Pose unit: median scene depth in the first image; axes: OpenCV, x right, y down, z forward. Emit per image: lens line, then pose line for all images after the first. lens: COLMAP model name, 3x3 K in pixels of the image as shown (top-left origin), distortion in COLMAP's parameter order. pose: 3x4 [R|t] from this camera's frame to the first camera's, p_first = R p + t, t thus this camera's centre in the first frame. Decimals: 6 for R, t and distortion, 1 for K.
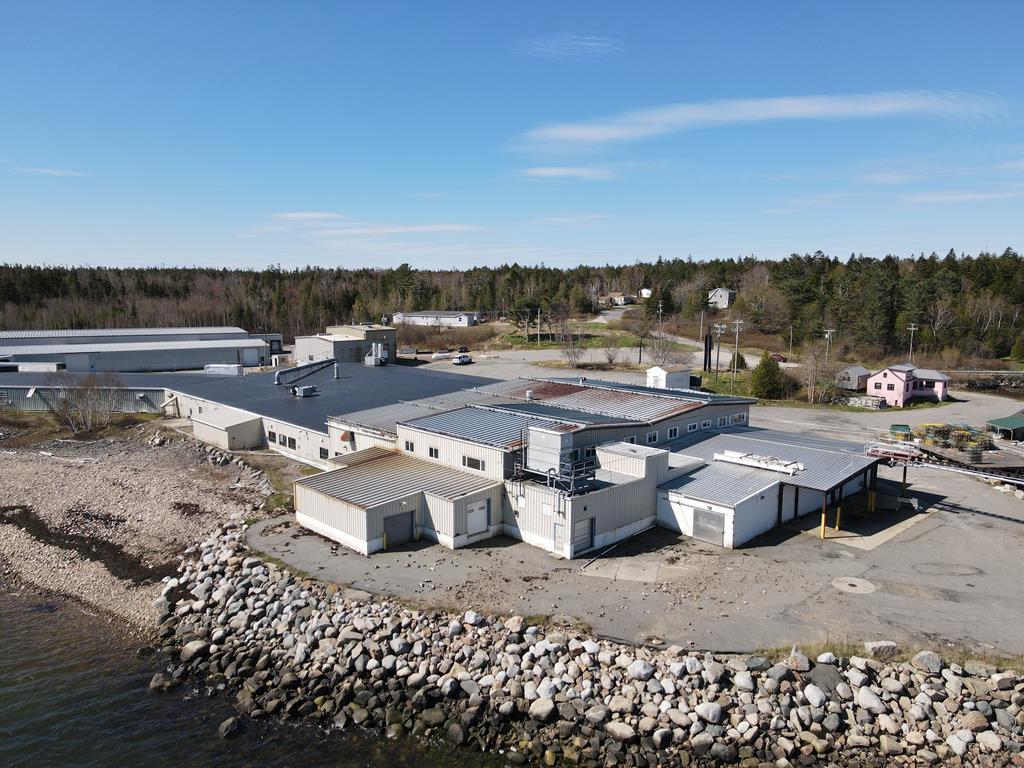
lens RADIAL K [[748.2, 0, 512.5], [0, 748.2, 384.7], [0, 0, 1]] dist [0.014477, 0.006504]
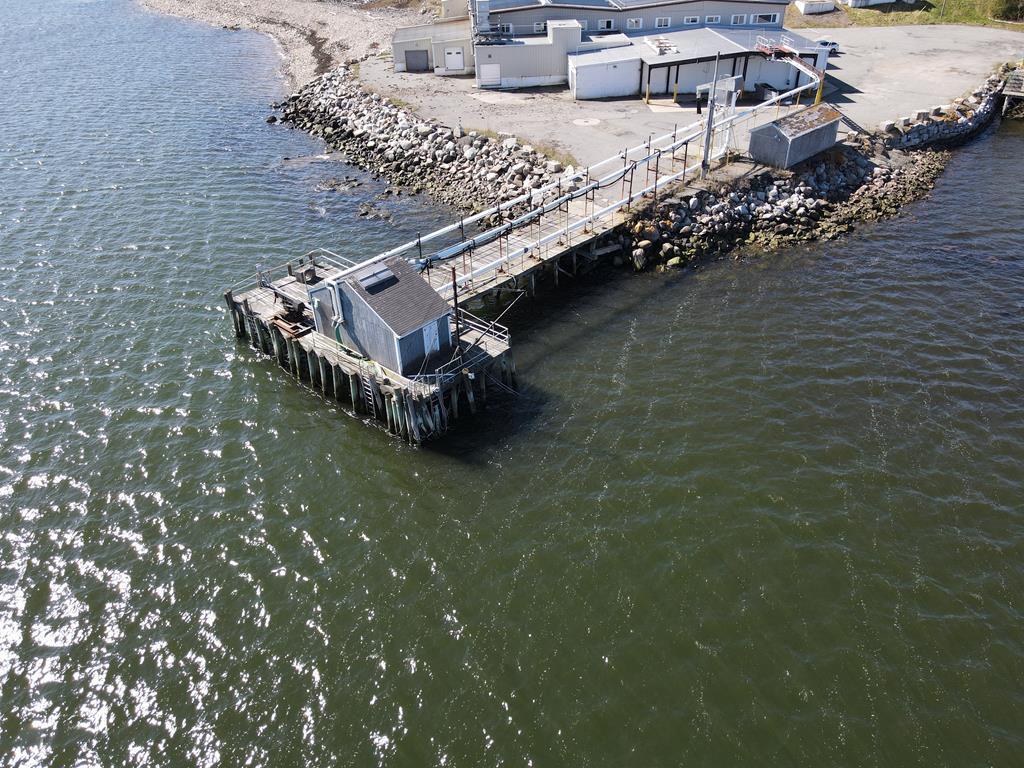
lens RADIAL K [[748.2, 0, 514.9], [0, 748.2, 378.6], [0, 0, 1]] dist [0.014477, 0.006504]
pose [[0.764377, 0.336443, -0.550030, 1.347320], [-0.056194, 0.884581, 0.462989, 0.035512], [0.642316, -0.322990, 0.695060, -0.301717]]
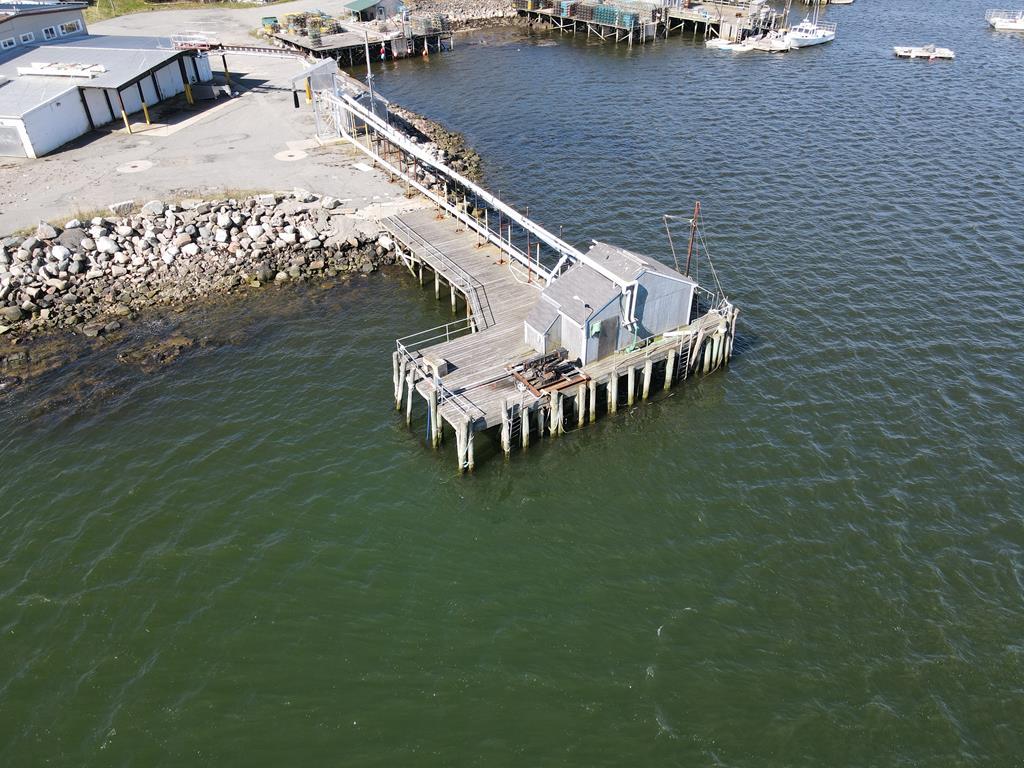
lens RADIAL K [[748.2, 0, 523.0], [0, 748.2, 382.8], [0, 0, 1]] dist [0.014477, 0.006504]
pose [[0.820399, -0.336376, 0.462382, 0.290439], [0.084429, 0.871053, 0.483878, 0.037803], [-0.565524, -0.357935, 0.743011, -0.372376]]
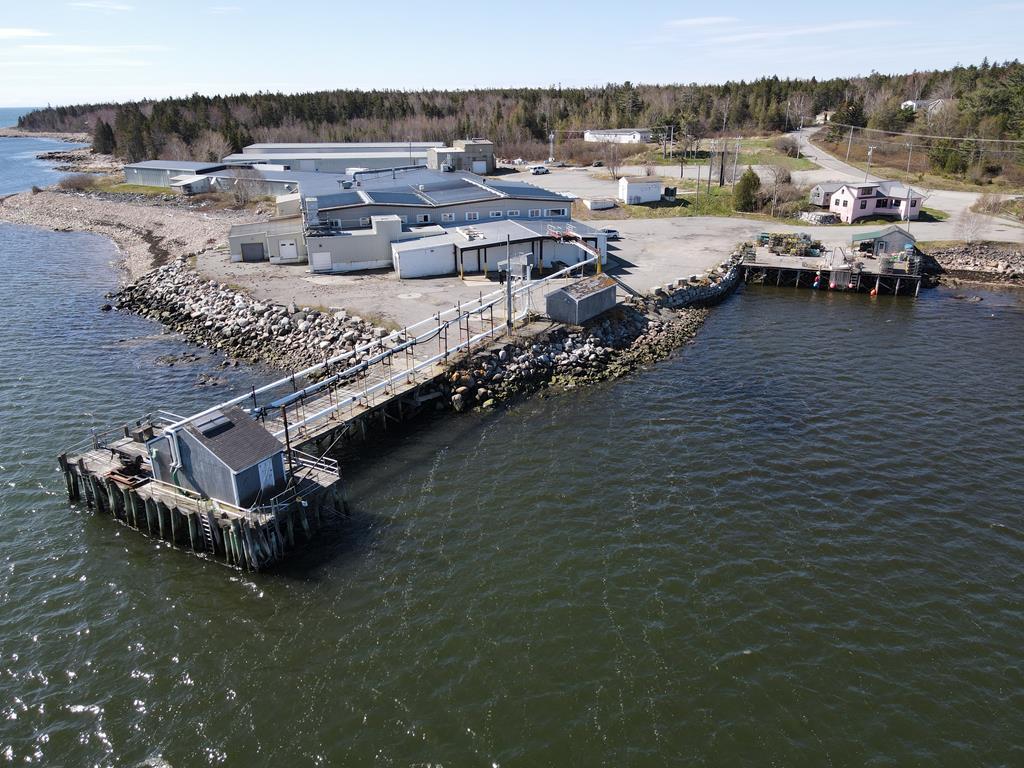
lens RADIAL K [[748.2, 0, 514.3], [0, 748.2, 379.9], [0, 0, 1]] dist [0.014477, 0.006504]
pose [[0.881226, 0.149036, -0.448585, 1.460723], [-0.045303, 0.971255, 0.233690, 0.044091], [0.470519, -0.185612, 0.862647, -0.393055]]
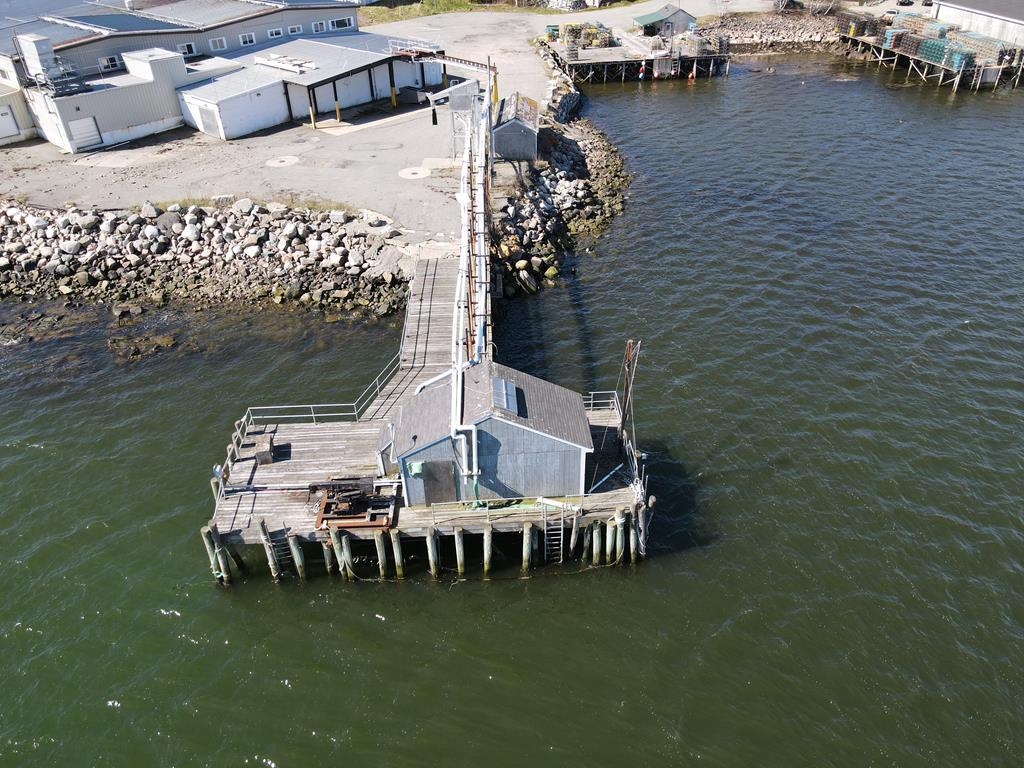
lens RADIAL K [[748.2, 0, 519.9], [0, 748.2, 383.8], [0, 0, 1]] dist [0.014477, 0.006504]
pose [[0.995812, -0.069443, 0.059459, 0.755564], [0.034647, 0.888547, 0.457476, 0.033918], [-0.084601, -0.453500, 0.887232, -0.336941]]
